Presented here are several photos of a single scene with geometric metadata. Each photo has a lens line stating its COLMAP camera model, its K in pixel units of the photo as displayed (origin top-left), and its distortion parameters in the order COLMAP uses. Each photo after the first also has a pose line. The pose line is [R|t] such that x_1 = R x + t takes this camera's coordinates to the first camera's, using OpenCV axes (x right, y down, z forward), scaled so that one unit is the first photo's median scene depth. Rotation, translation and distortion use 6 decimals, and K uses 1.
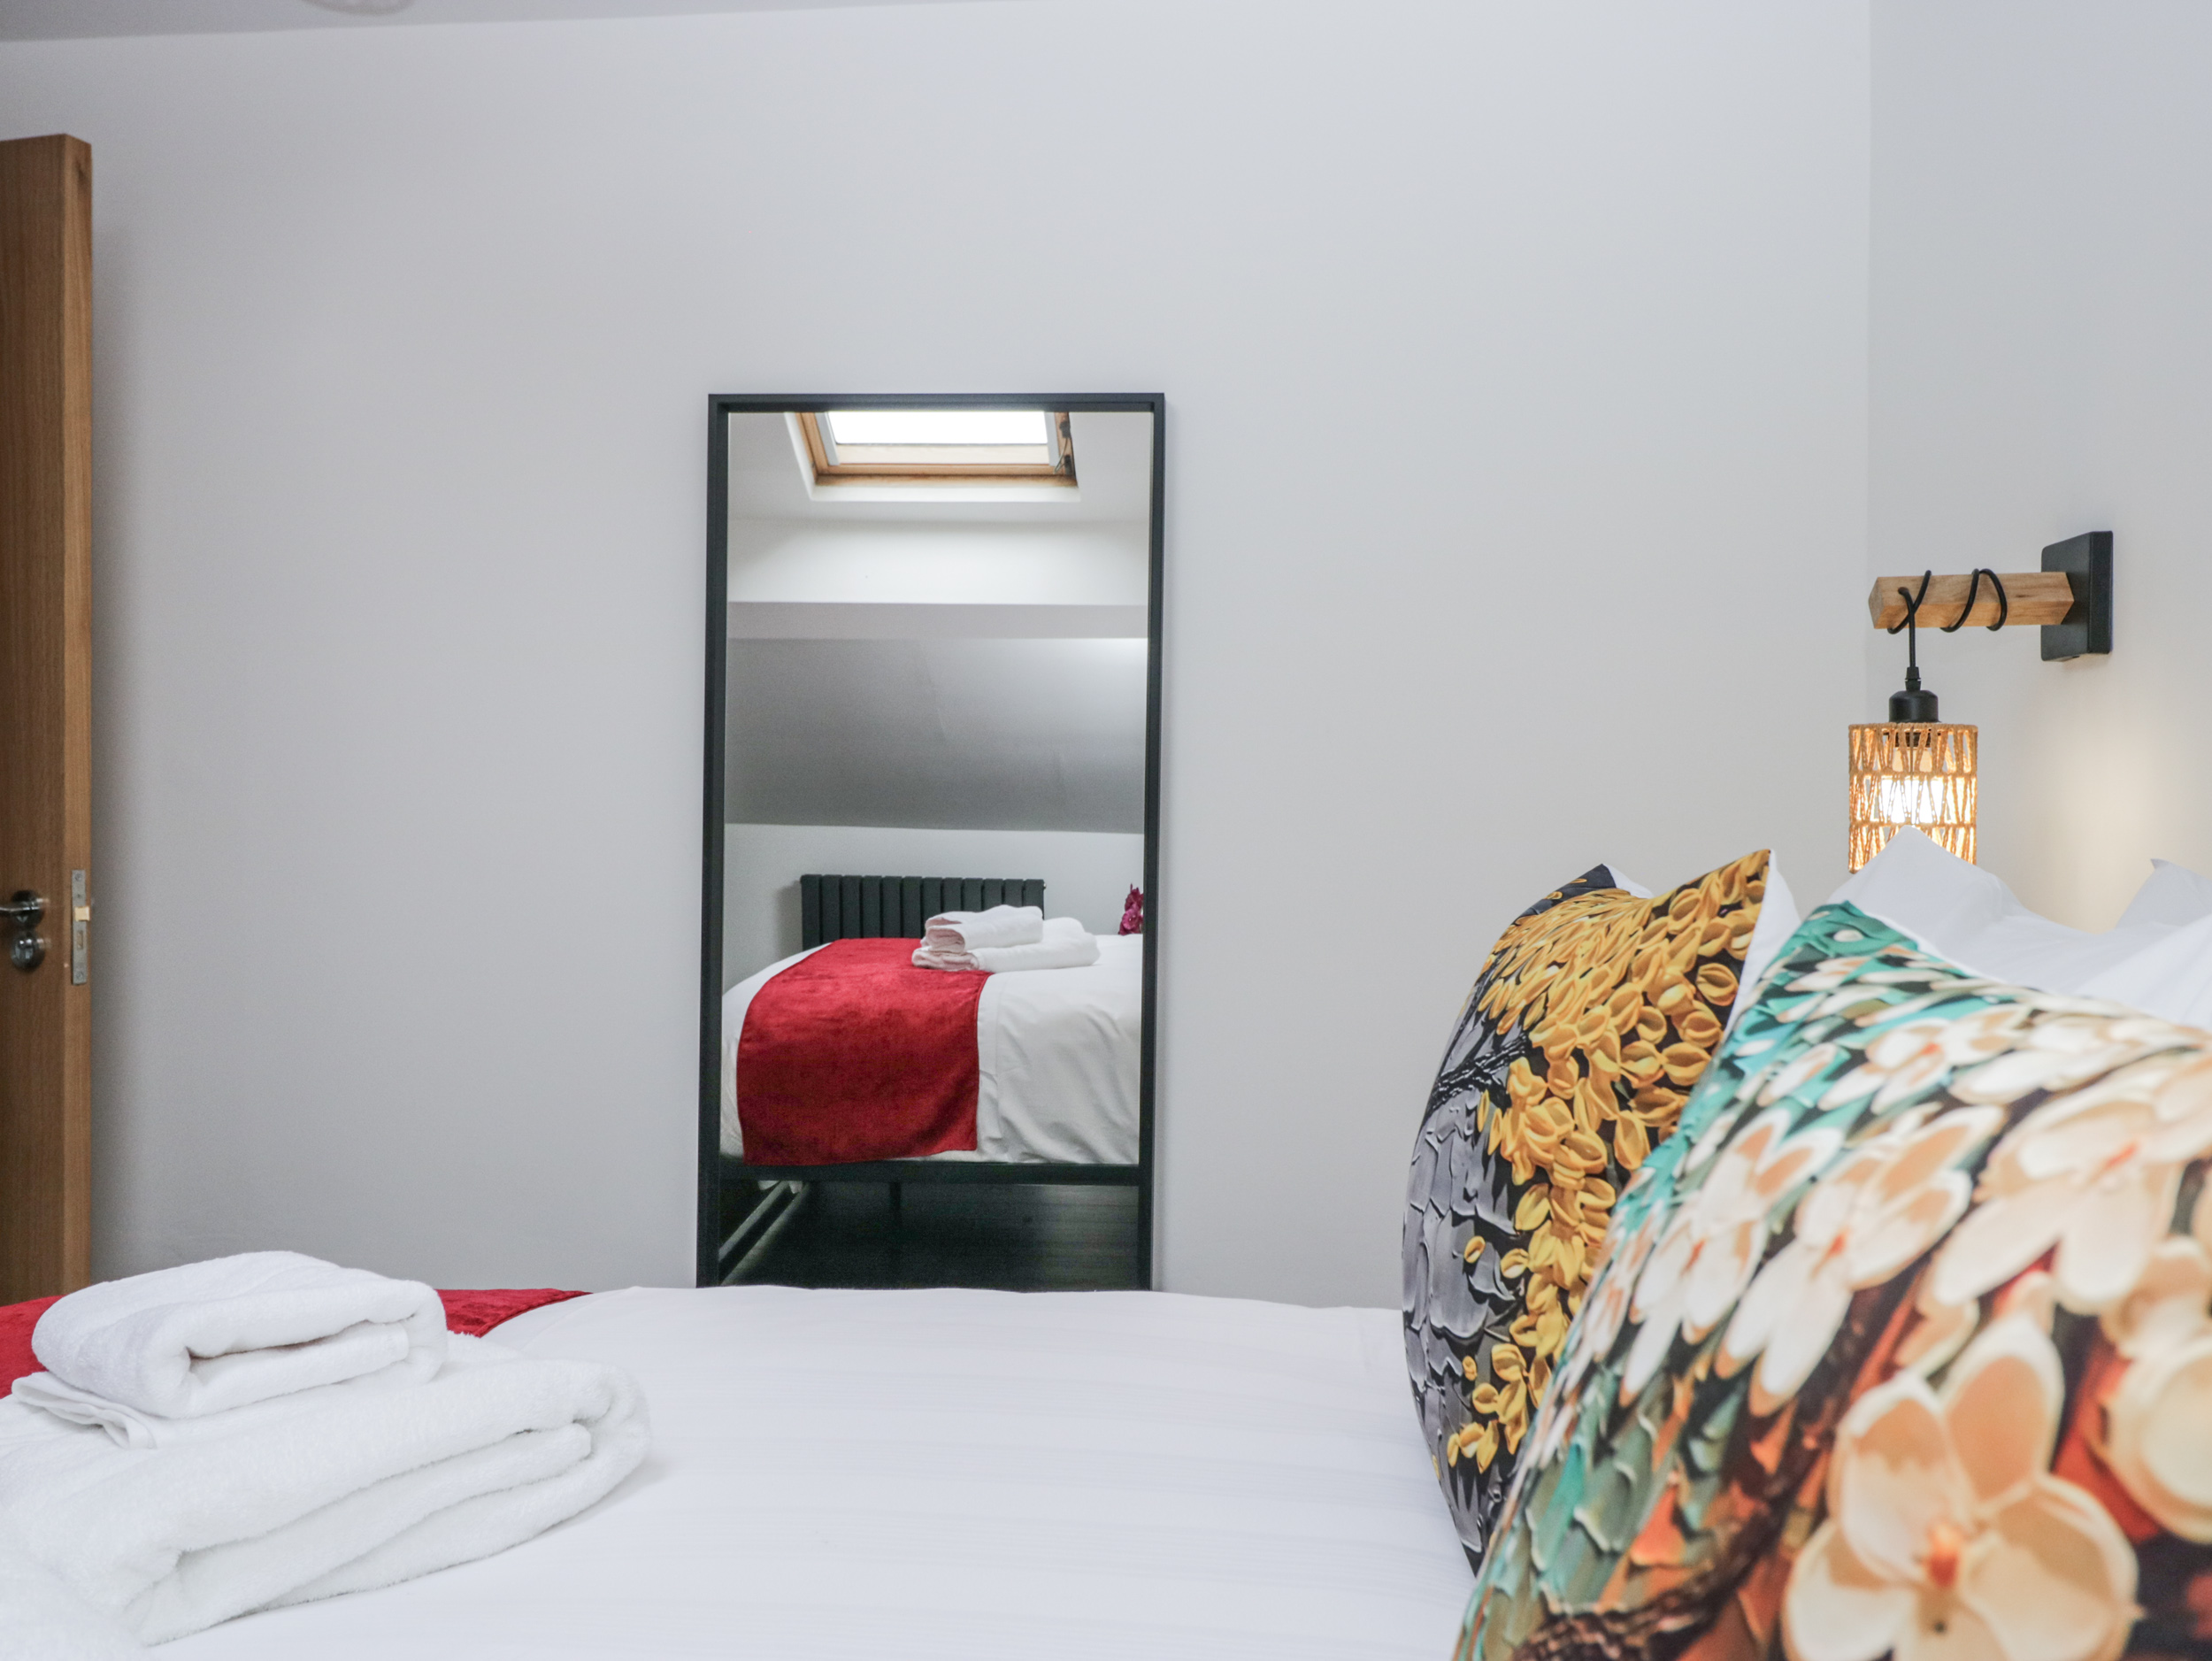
lens RADIAL K [[1700.1, 0, 1106.0], [0, 1700.1, 830.5], [0, 0, 1]] dist [0.001398, 0.000401]
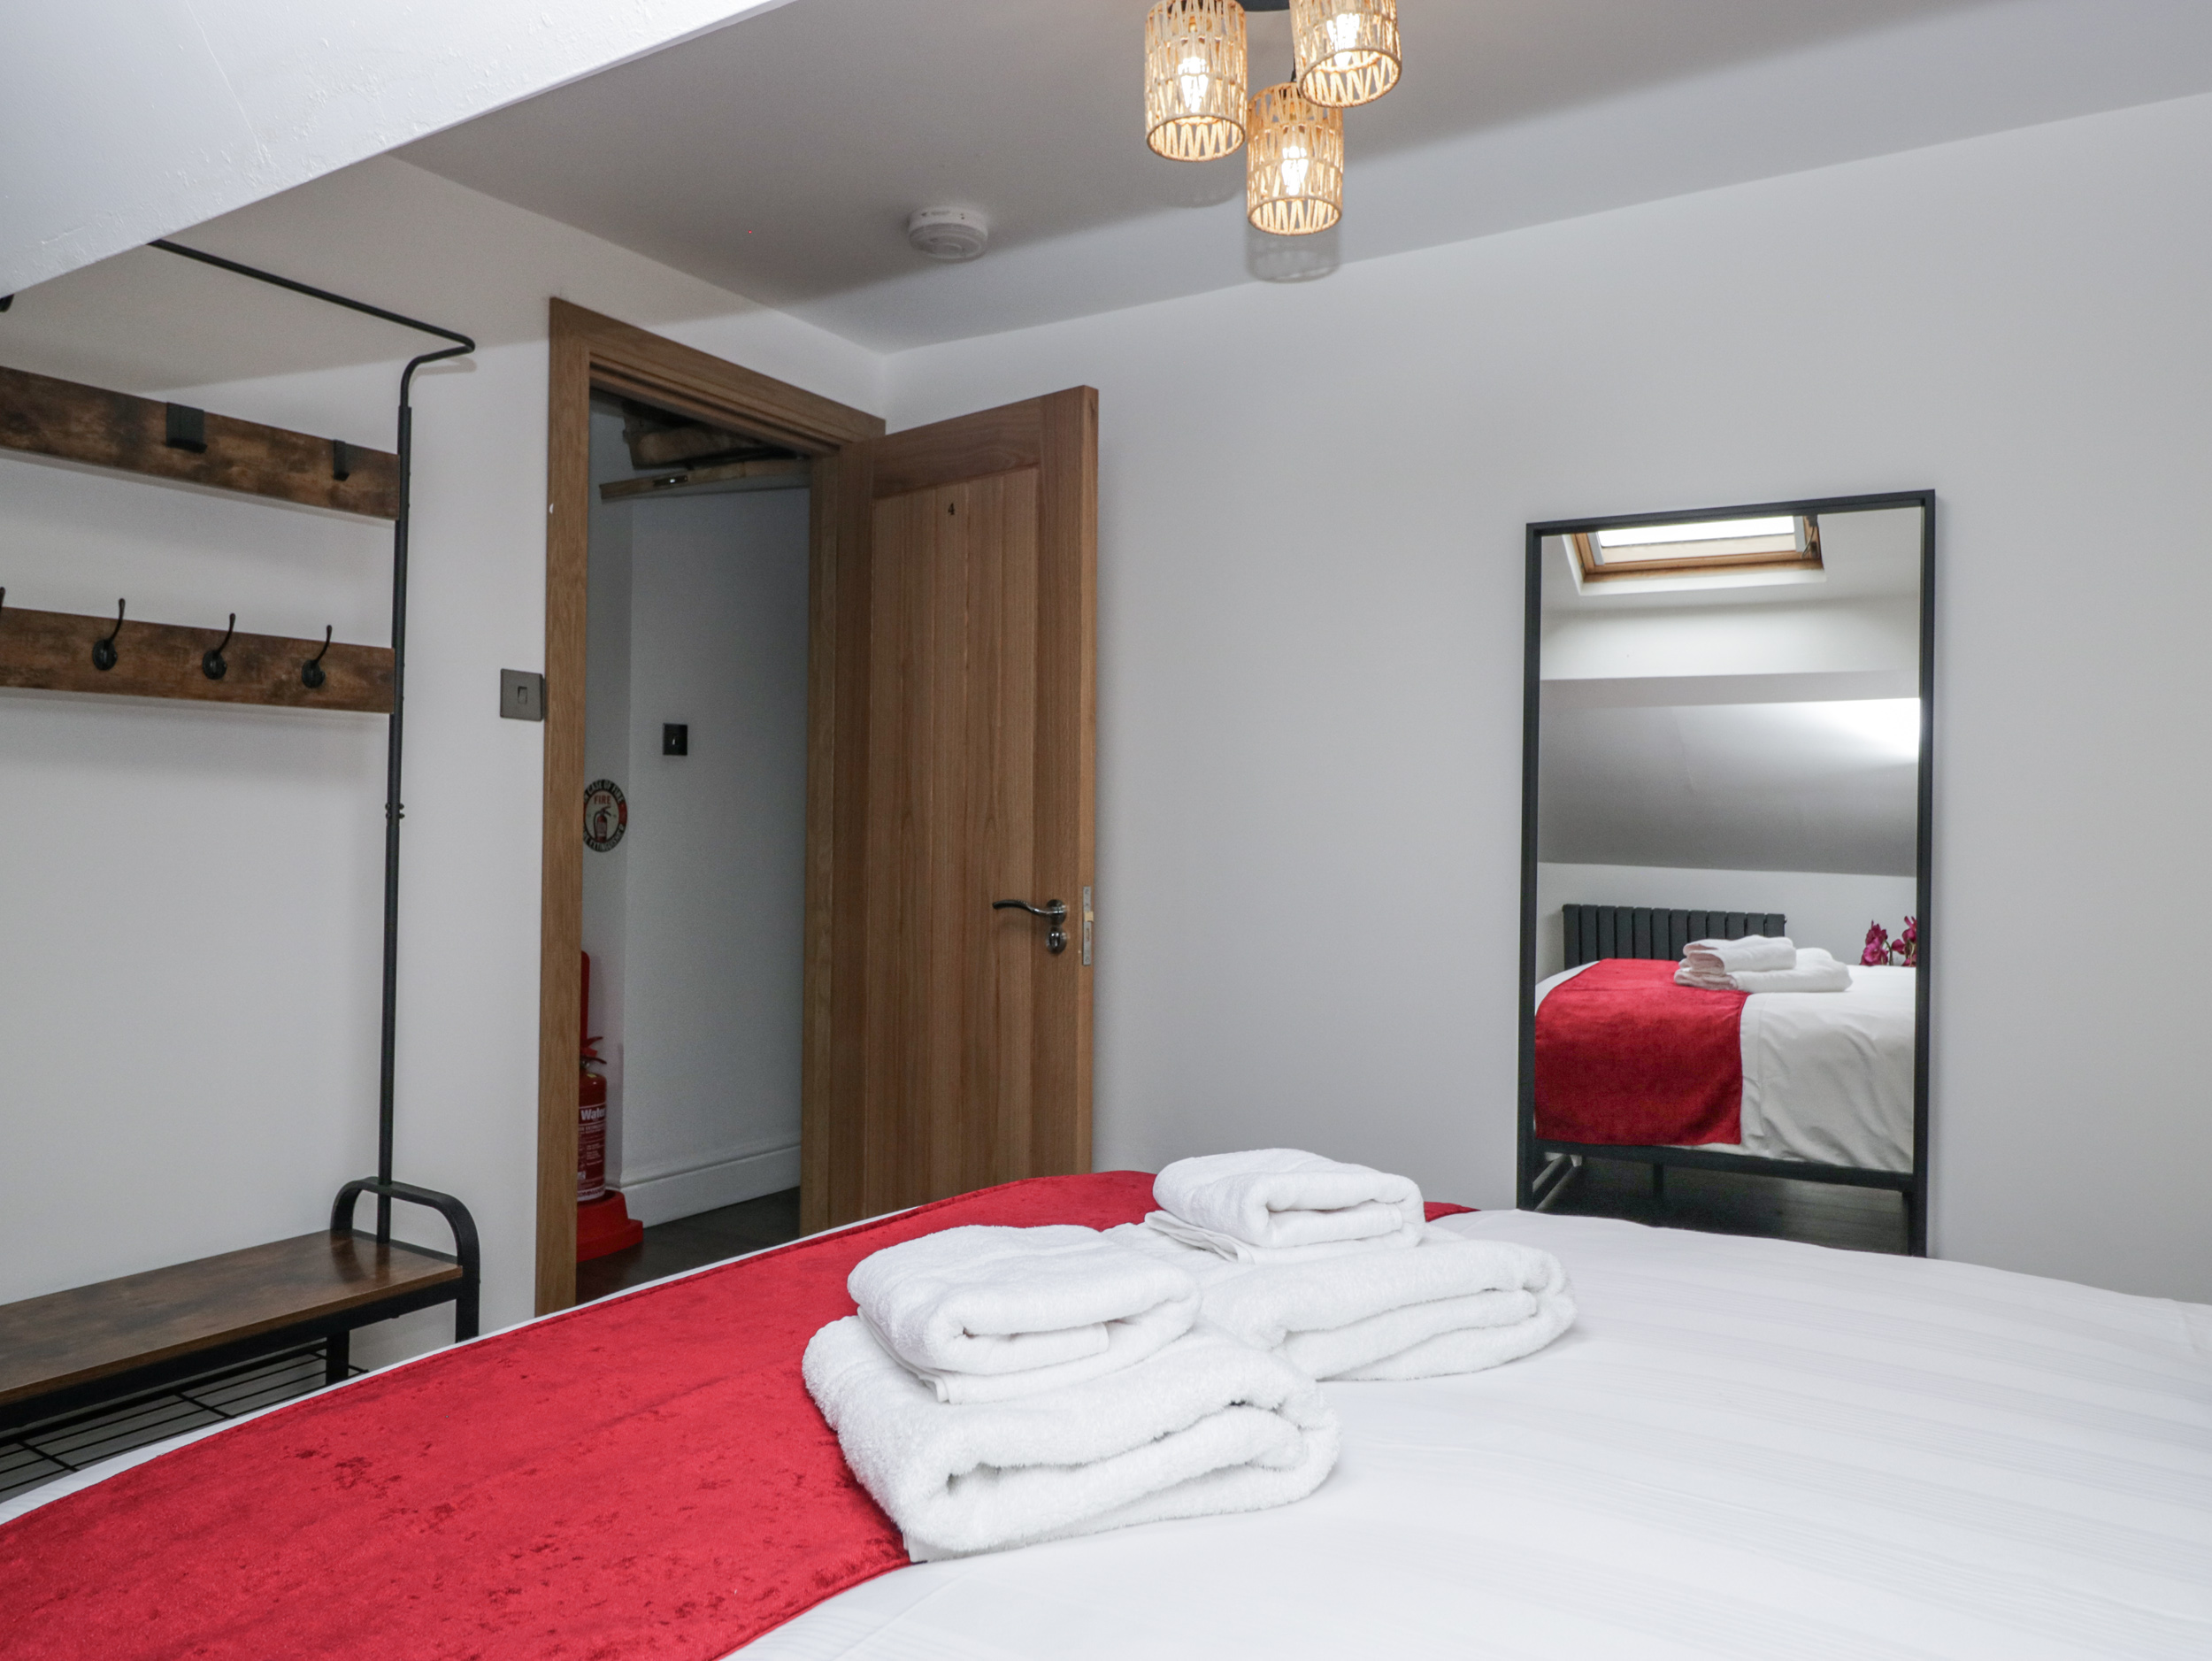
lens RADIAL K [[1467.9, 0, 1107.3], [0, 1467.9, 816.9], [0, 0, 1]] dist [0.002753, -0.000842]
pose [[0.907880, 0.002161, -0.419224, -0.048611], [-0.016272, 0.999415, -0.030087, 0.000979], [0.418914, 0.034137, 0.907384, -0.103643]]
